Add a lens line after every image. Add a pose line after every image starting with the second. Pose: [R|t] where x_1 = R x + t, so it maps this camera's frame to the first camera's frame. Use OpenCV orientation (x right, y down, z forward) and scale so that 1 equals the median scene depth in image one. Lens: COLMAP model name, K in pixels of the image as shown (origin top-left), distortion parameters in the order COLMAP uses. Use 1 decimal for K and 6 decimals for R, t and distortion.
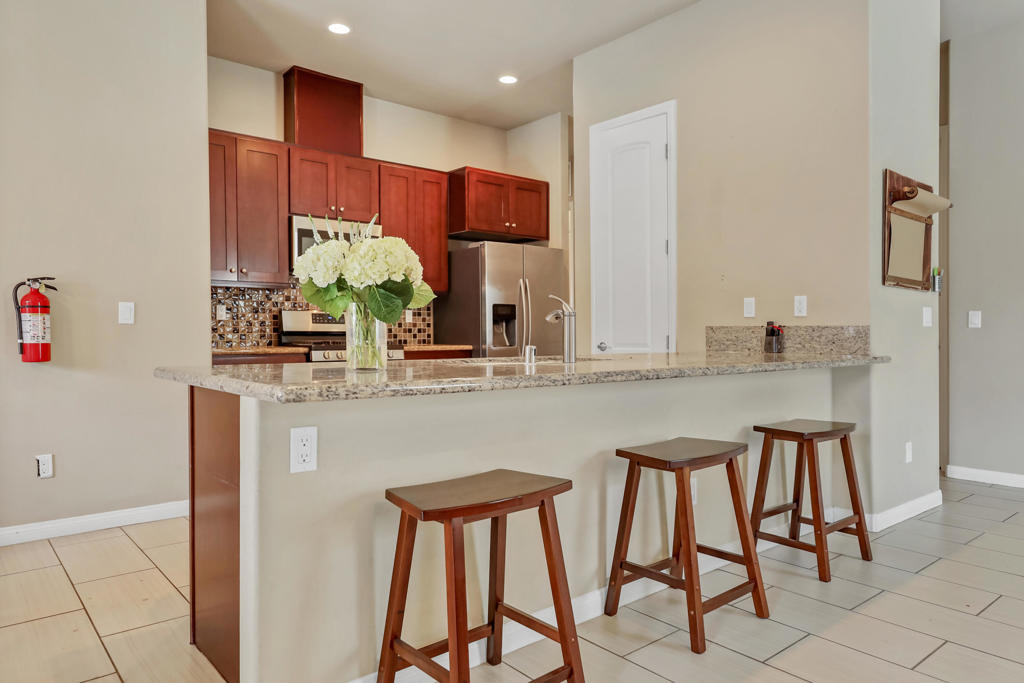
lens RADIAL K [[685.5, 0, 513.0], [0, 685.5, 335.8], [0, 0, 1]] dist [0.020265, 0.002530]
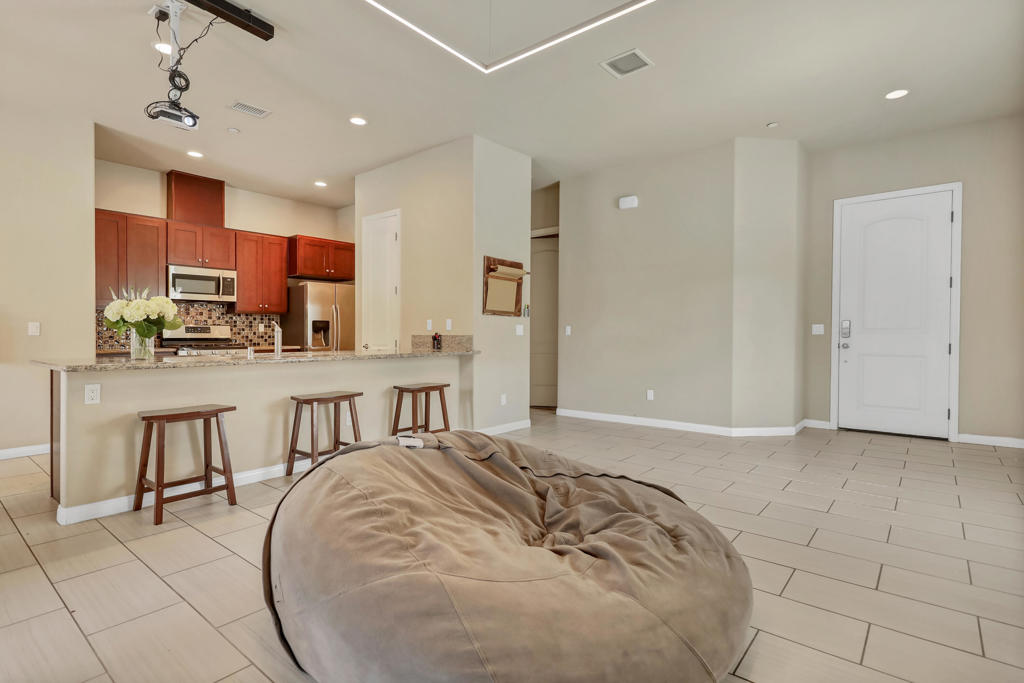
lens RADIAL K [[506.7, 0, 521.1], [0, 506.7, 331.3], [0, 0, 1]] dist [0.006437, -0.001263]
pose [[0.980948, -0.002102, 0.194258, 0.240109], [0.004386, 0.999926, -0.011328, -0.005579], [-0.194220, 0.011964, 0.980885, -0.293688]]
